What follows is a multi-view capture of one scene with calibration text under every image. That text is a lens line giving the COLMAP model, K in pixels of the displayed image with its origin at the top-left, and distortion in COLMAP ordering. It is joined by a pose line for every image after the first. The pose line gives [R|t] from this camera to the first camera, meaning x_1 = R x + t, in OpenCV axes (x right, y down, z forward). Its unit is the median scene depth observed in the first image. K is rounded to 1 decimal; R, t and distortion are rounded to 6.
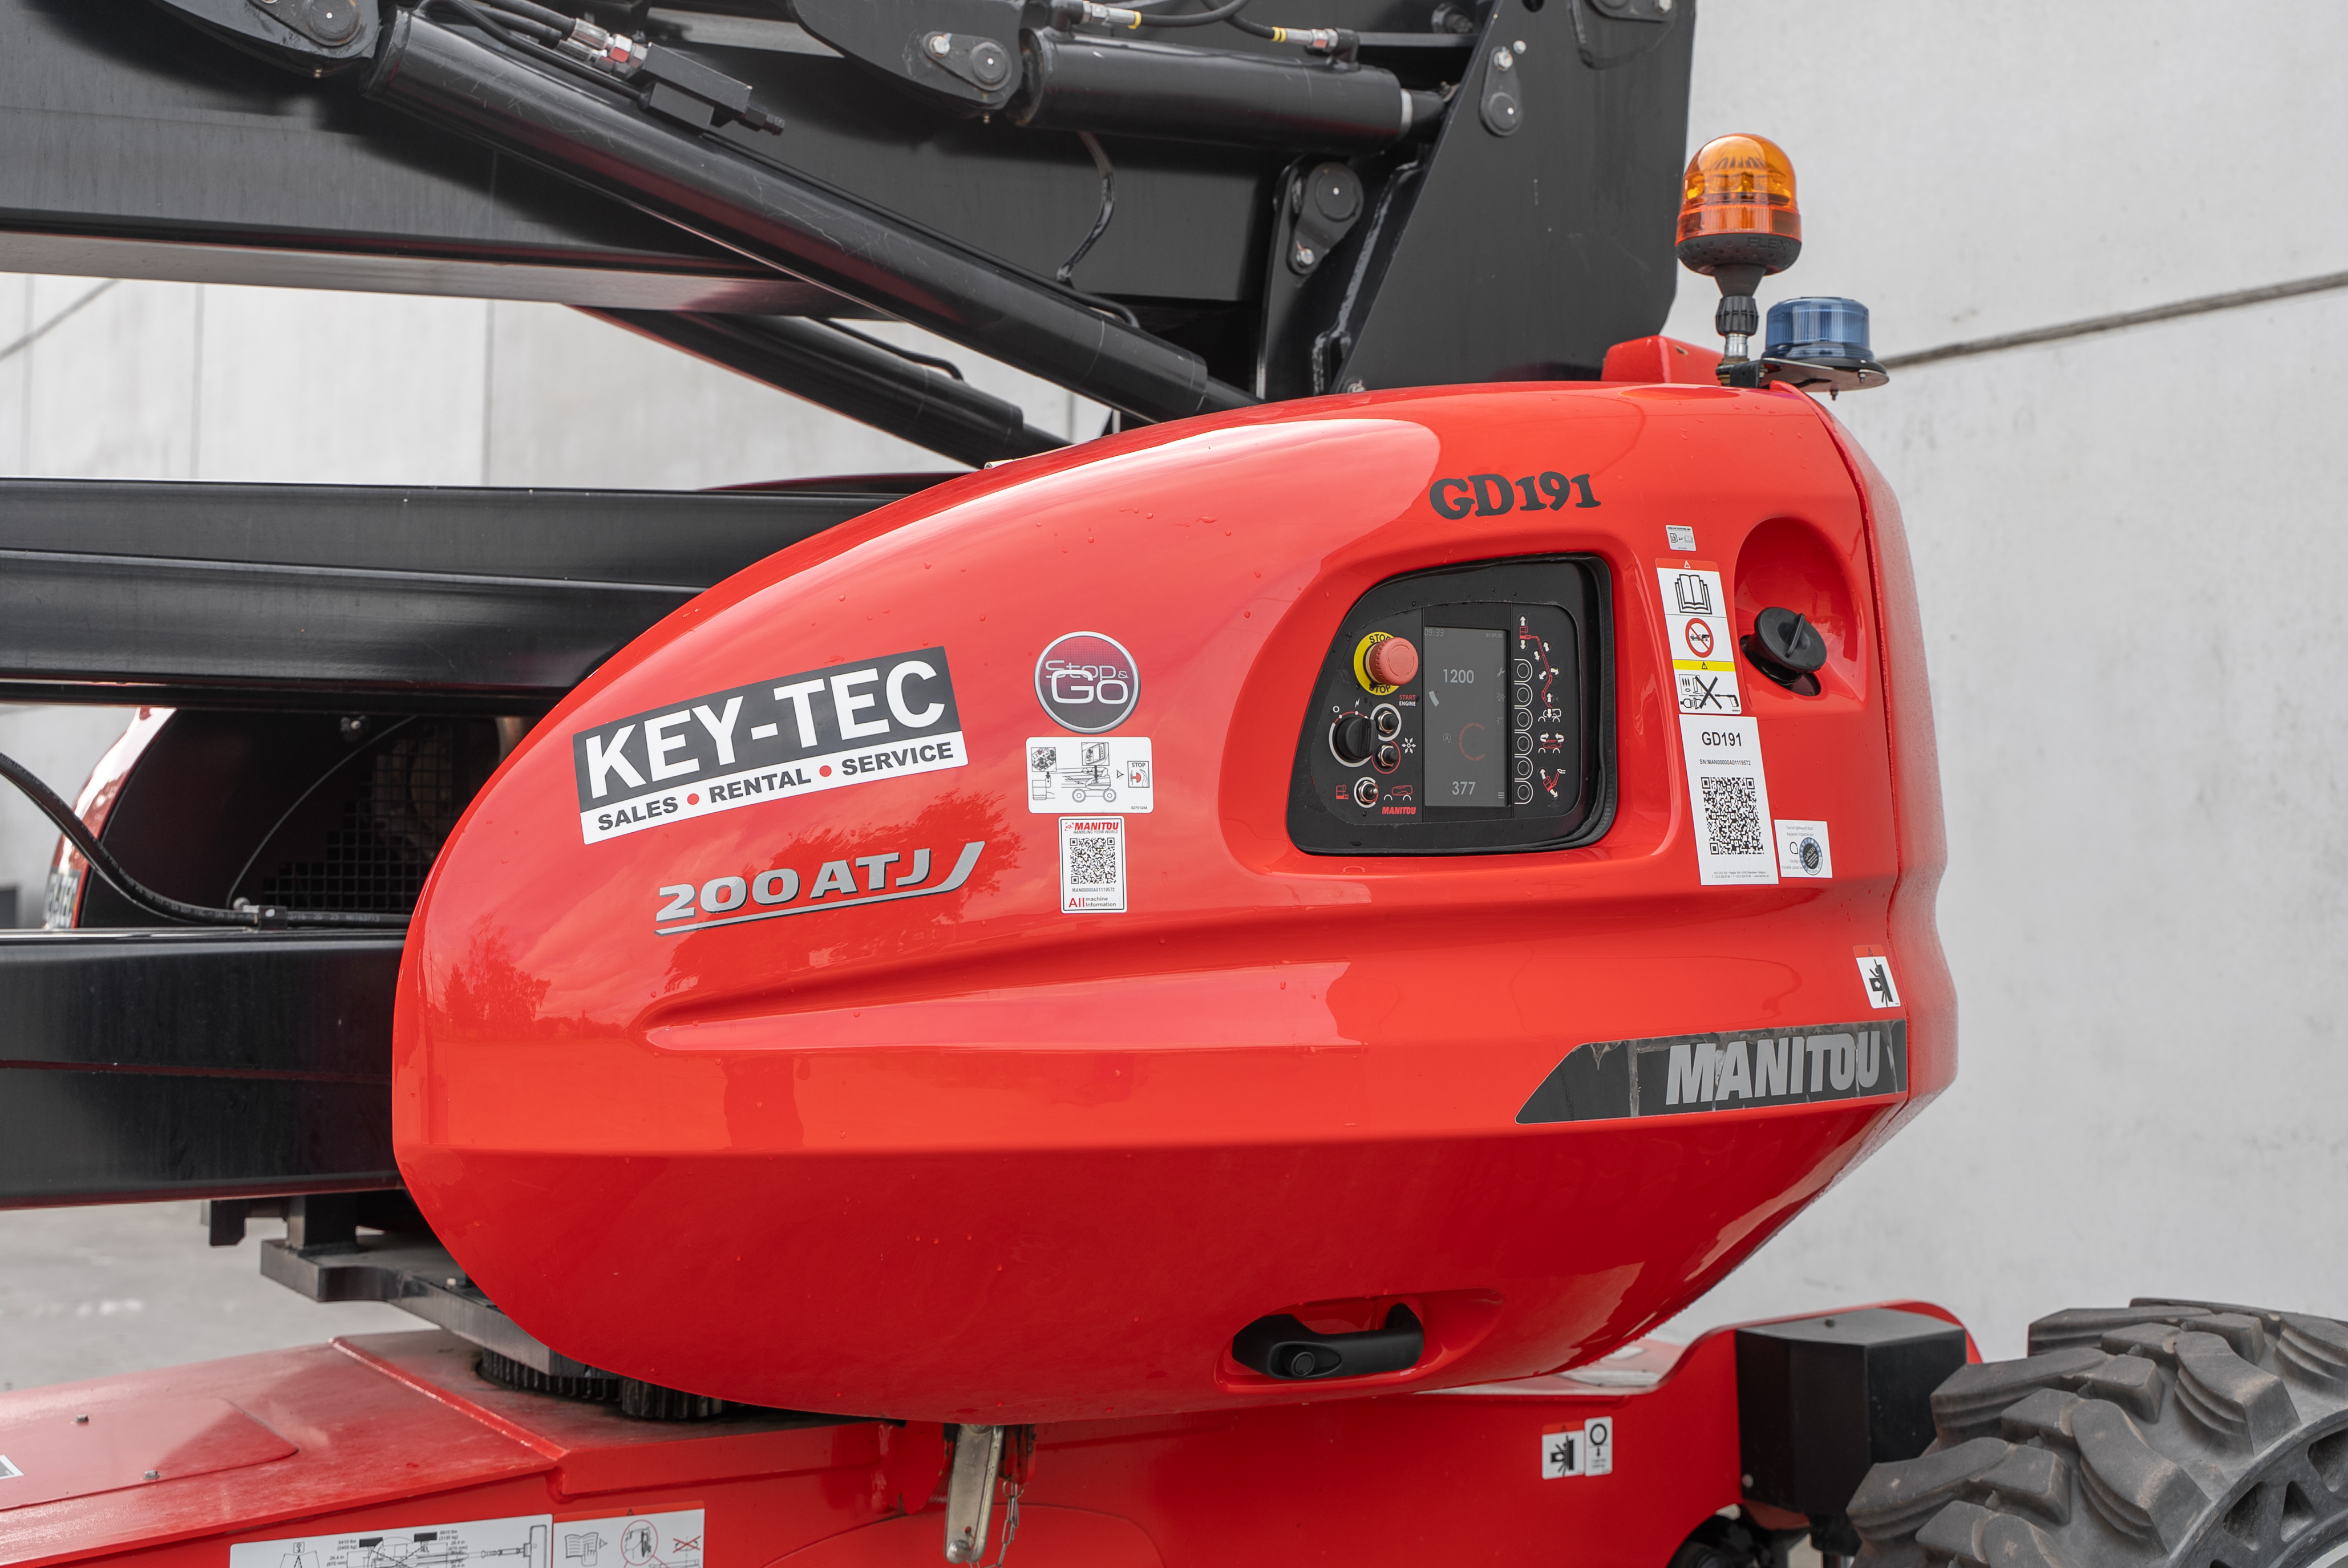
lens RADIAL K [[2914.5, 0, 1174.0], [0, 2914.5, 784.0], [0, 0, 1]] dist [-0.003235, -0.003767]
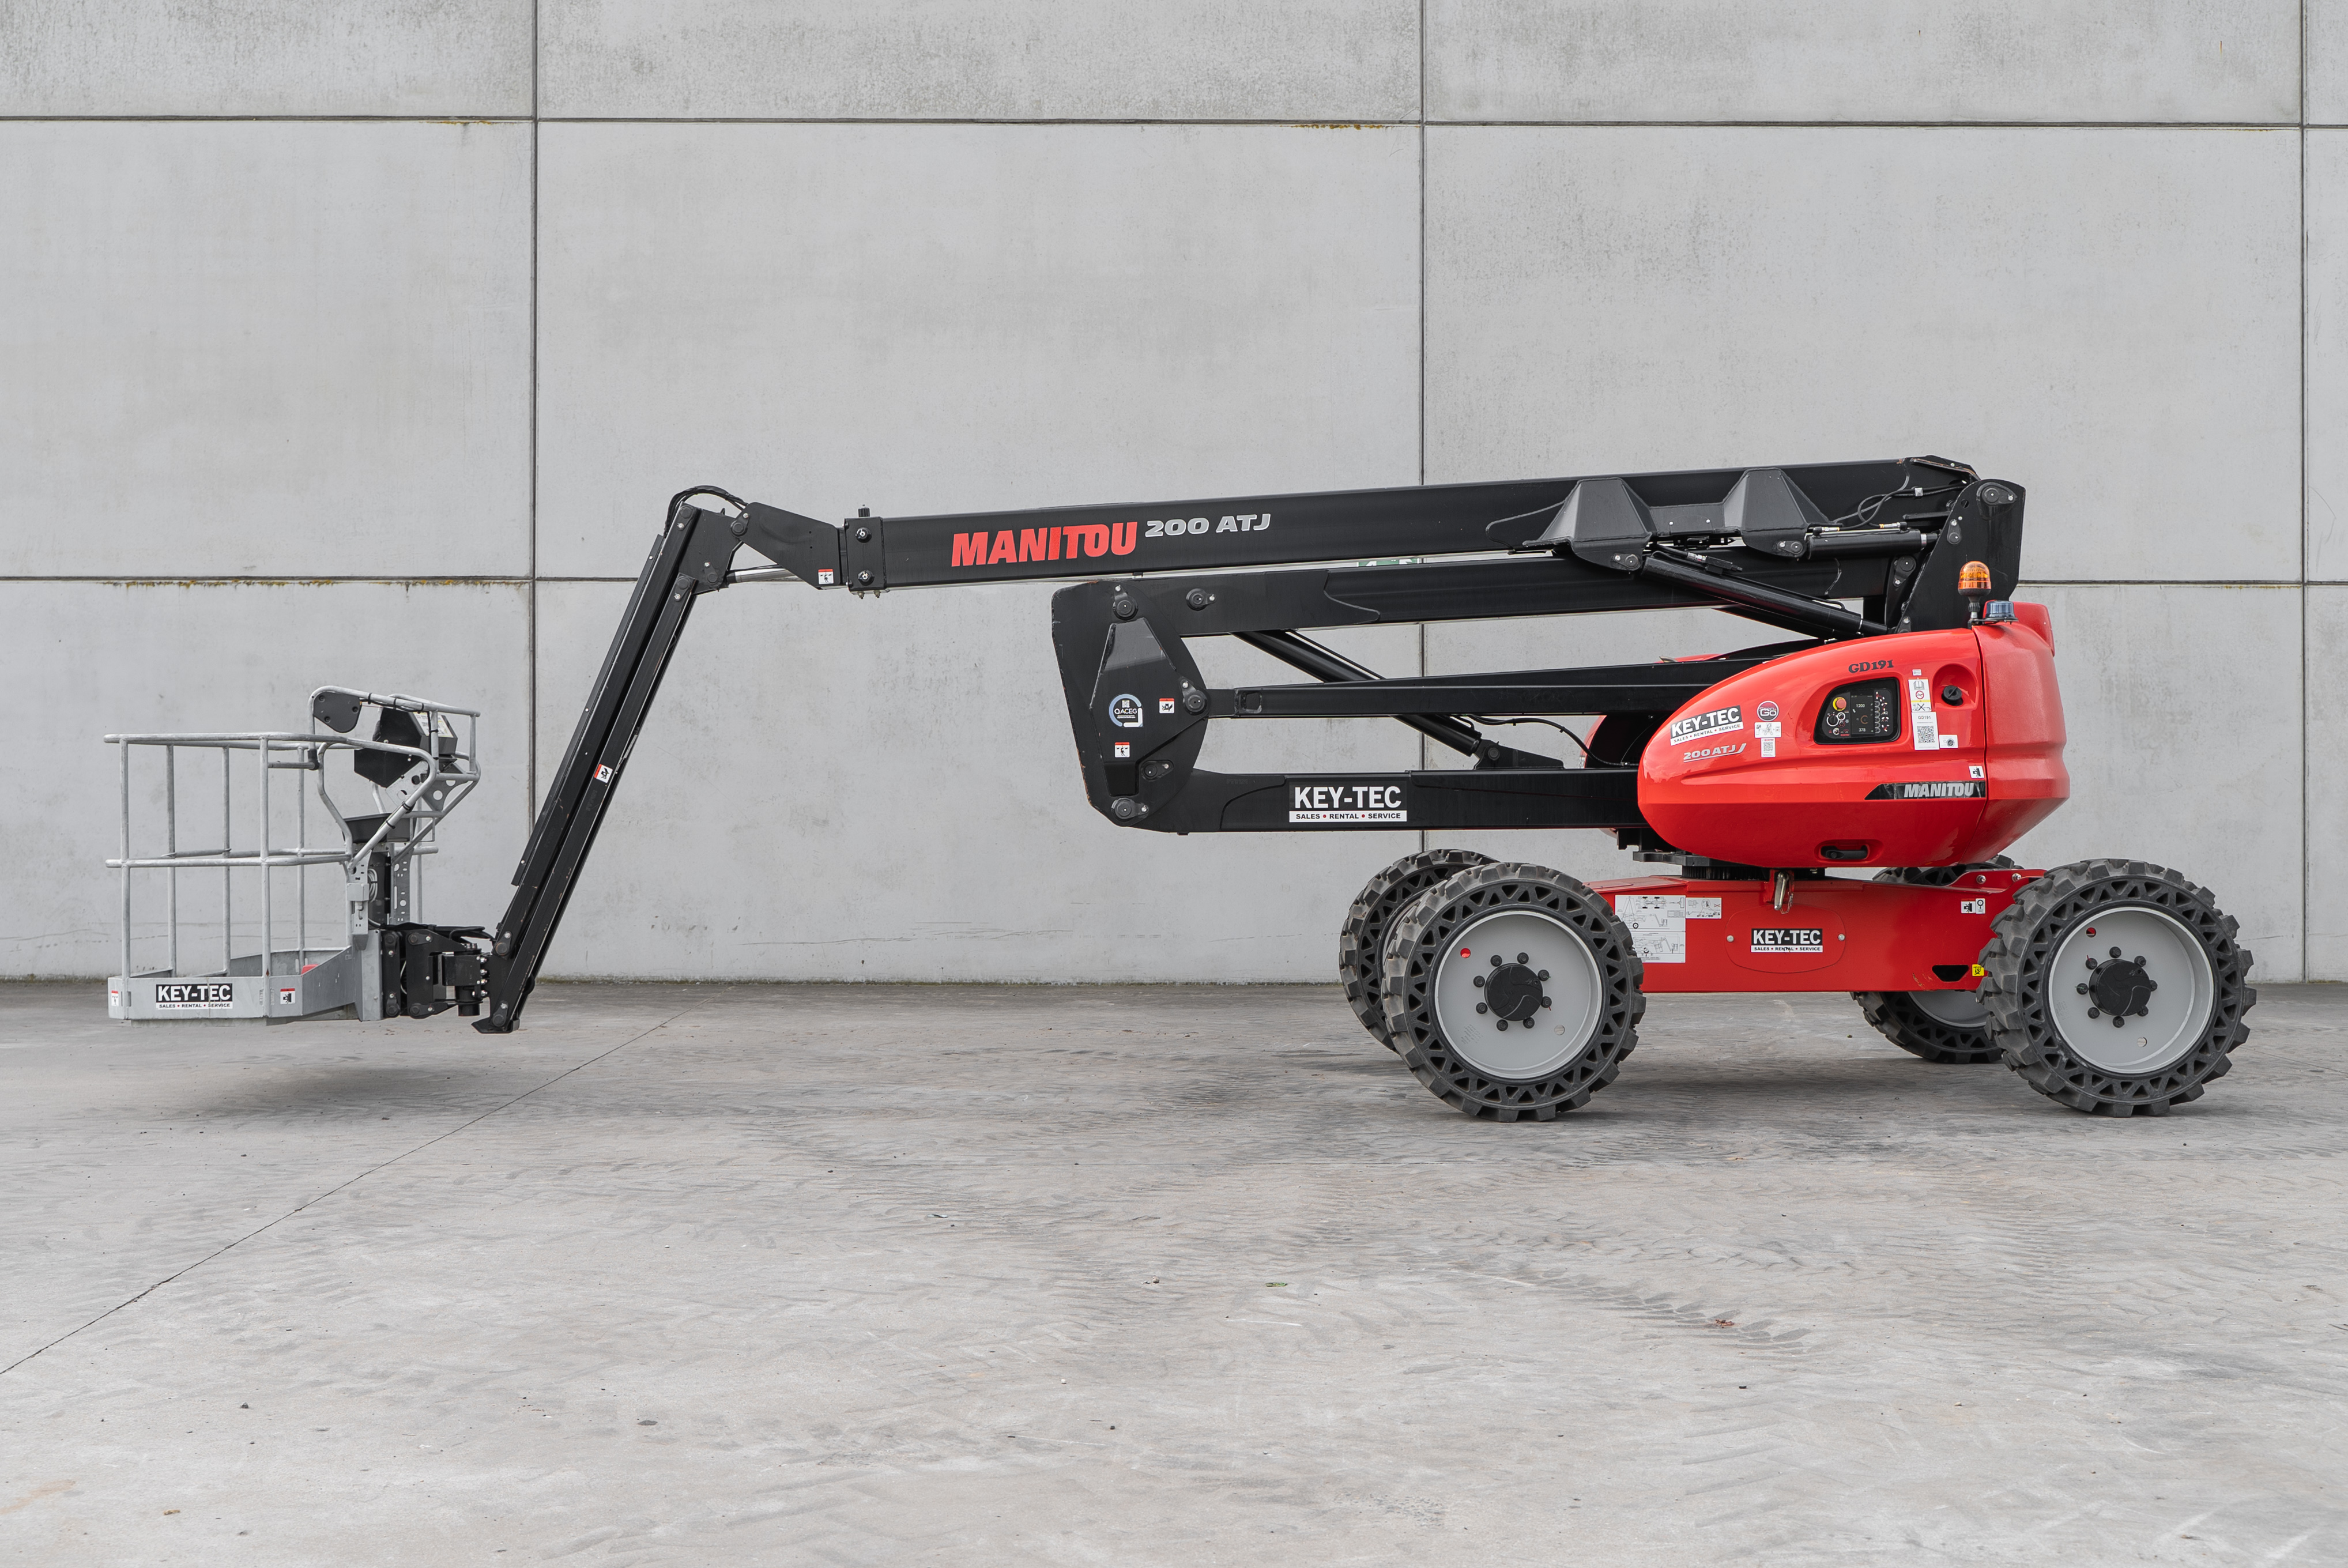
lens RADIAL K [[2782.5, 0, 1174.0], [0, 2782.5, 784.0], [0, 0, 1]] dist [0.002726, -0.010672]
pose [[0.866636, -0.013658, -0.498753, 1.262652], [0.026959, 0.999447, 0.019476, -0.026128], [0.498211, -0.030324, 0.866525, -3.148892]]
